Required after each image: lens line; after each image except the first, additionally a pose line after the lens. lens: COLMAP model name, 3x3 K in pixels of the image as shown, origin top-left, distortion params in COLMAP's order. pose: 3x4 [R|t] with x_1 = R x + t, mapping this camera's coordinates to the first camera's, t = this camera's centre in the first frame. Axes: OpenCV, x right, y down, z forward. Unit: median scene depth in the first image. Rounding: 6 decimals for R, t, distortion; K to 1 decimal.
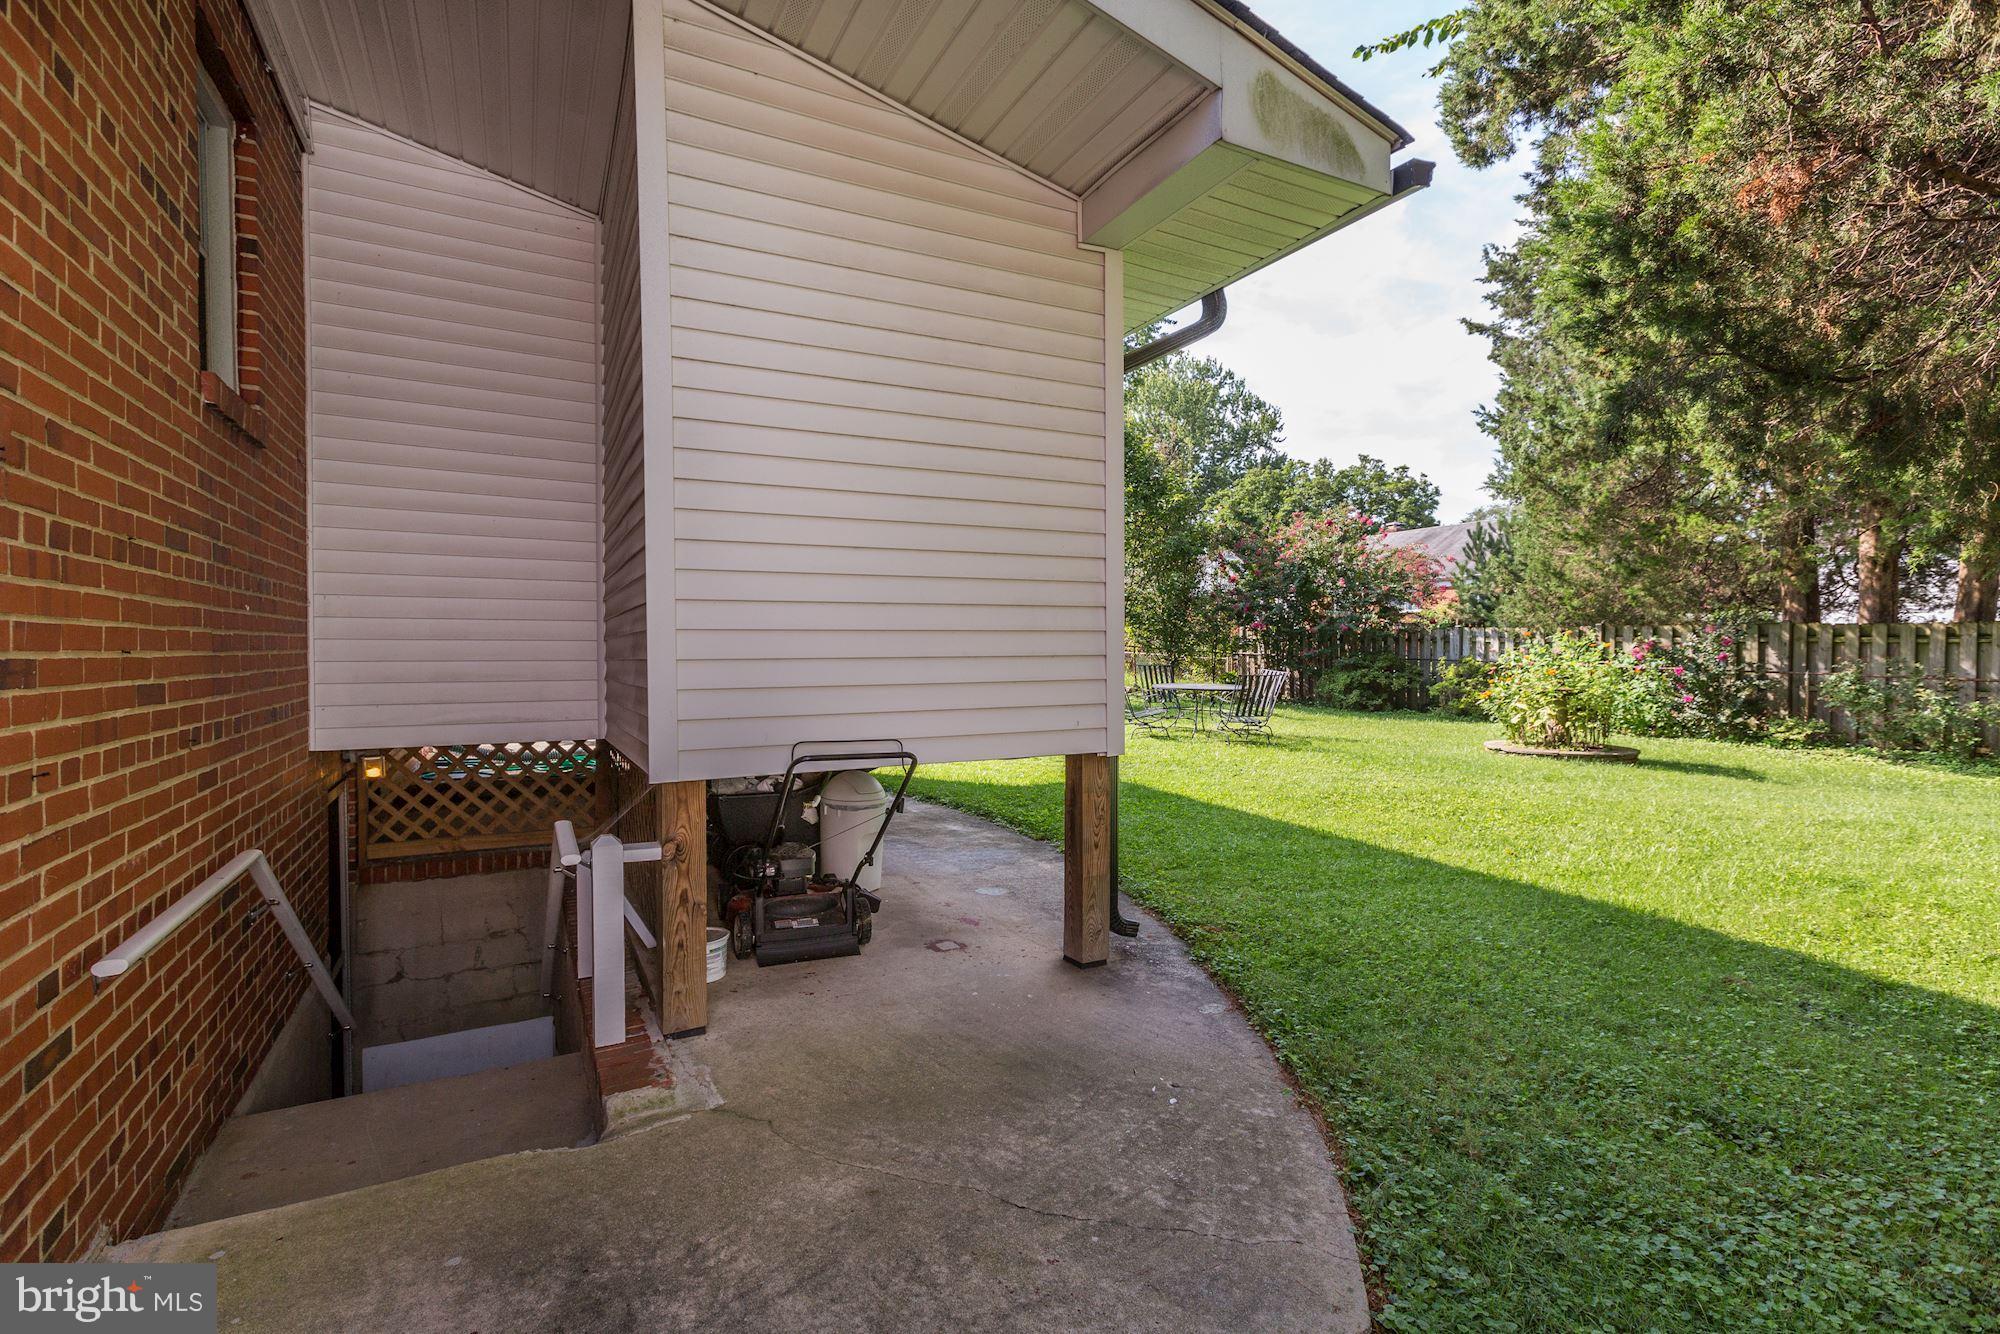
lens RADIAL K [[898.8, 0, 952.4], [0, 898.8, 650.6], [0, 0, 1]] dist [-0.002990, -0.000771]
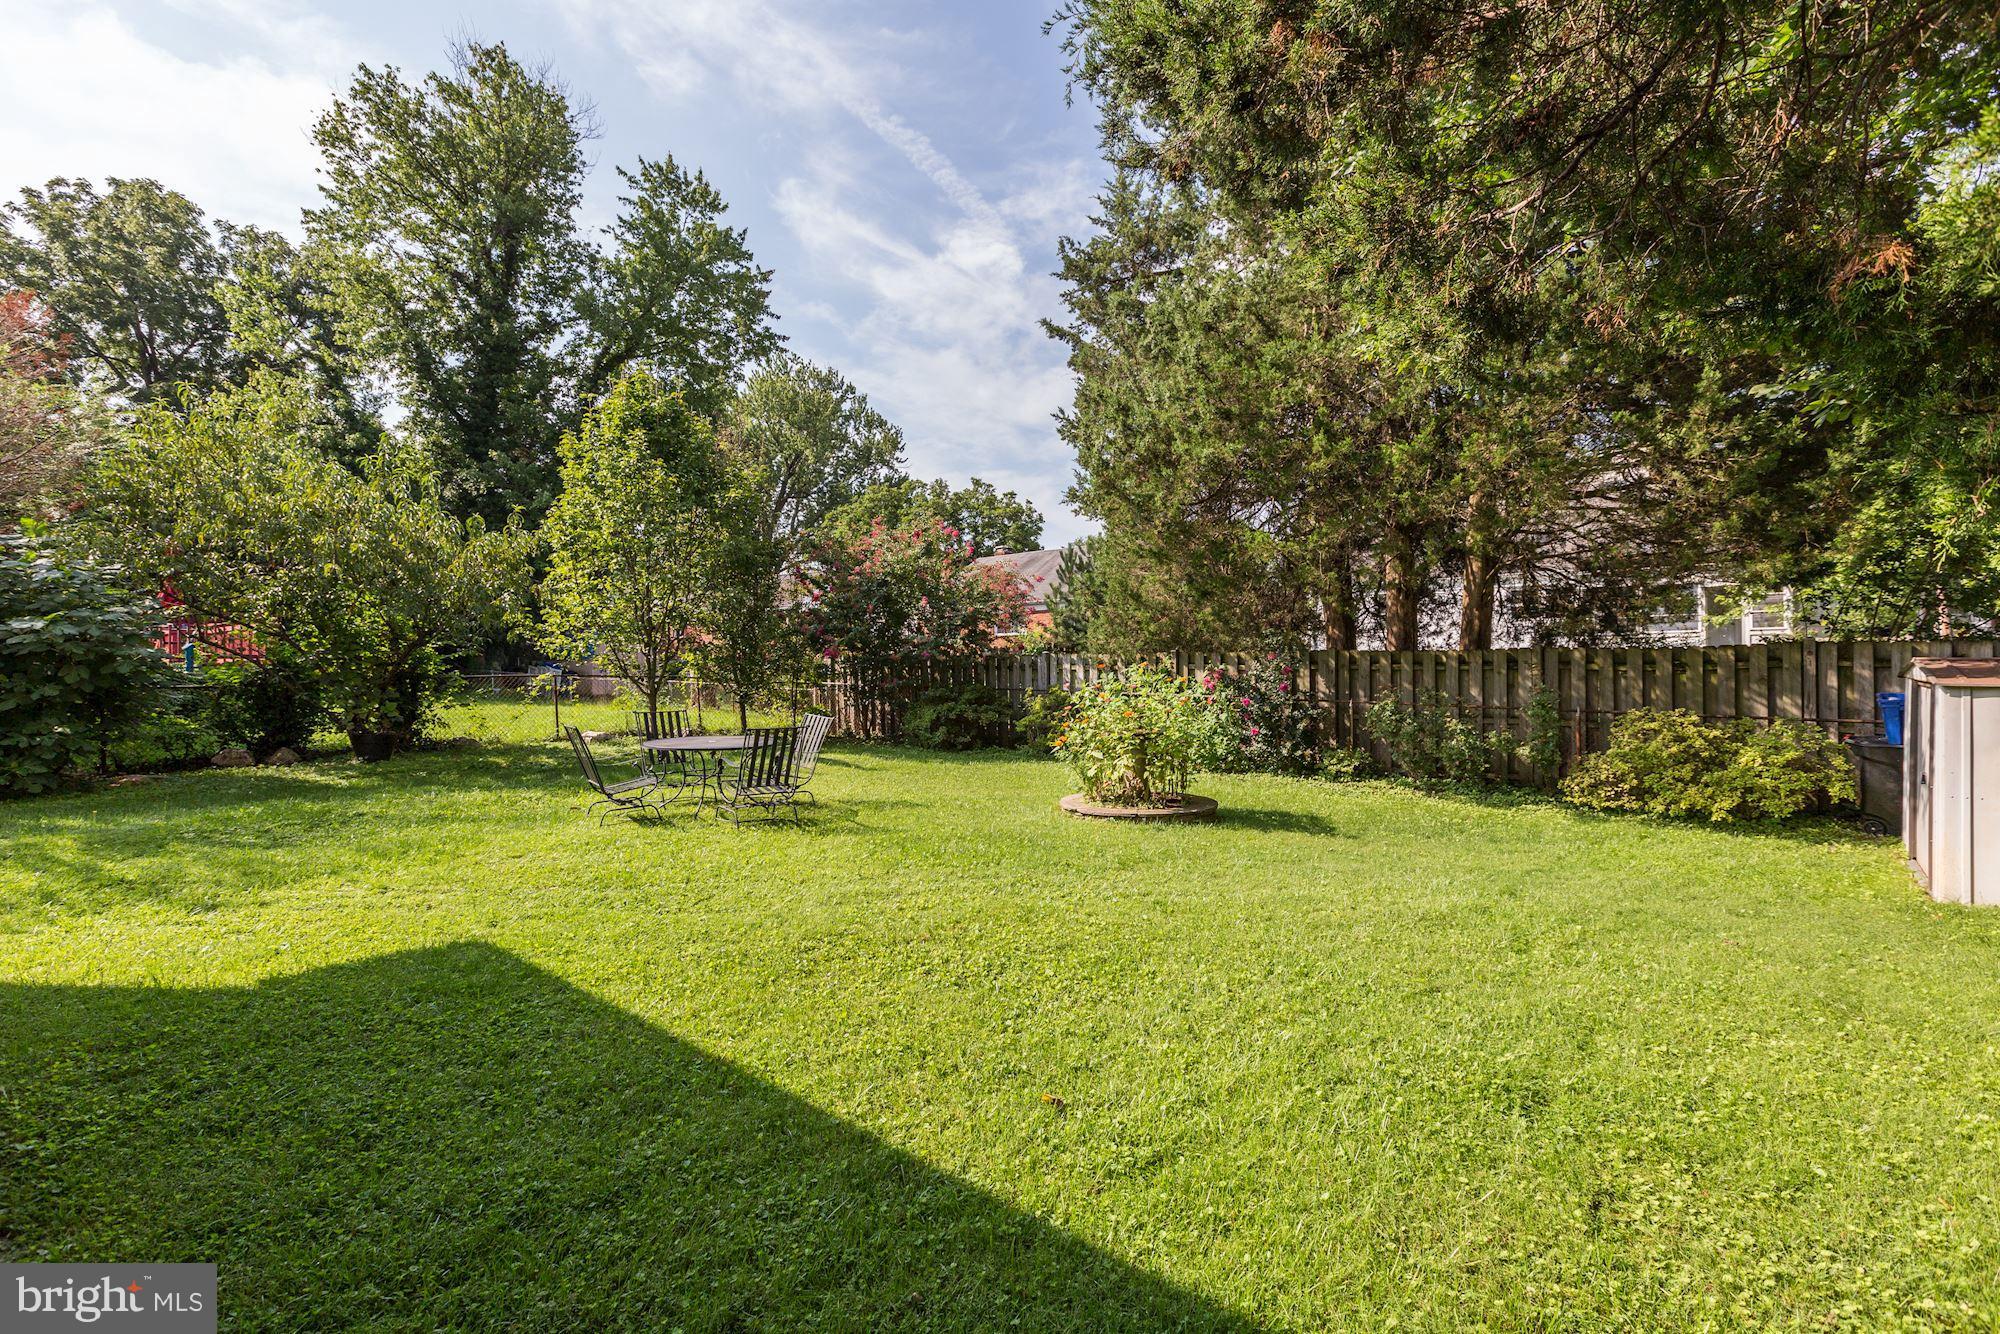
lens RADIAL K [[929.9, 0, 1001.5], [0, 929.9, 632.8], [0, 0, 1]] dist [-0.053802, 0.020632]
pose [[0.903632, 0.002785, 0.428300, 0.137323], [0.015522, 0.999109, -0.039246, -0.012032], [-0.428028, 0.042112, 0.902784, 0.193074]]
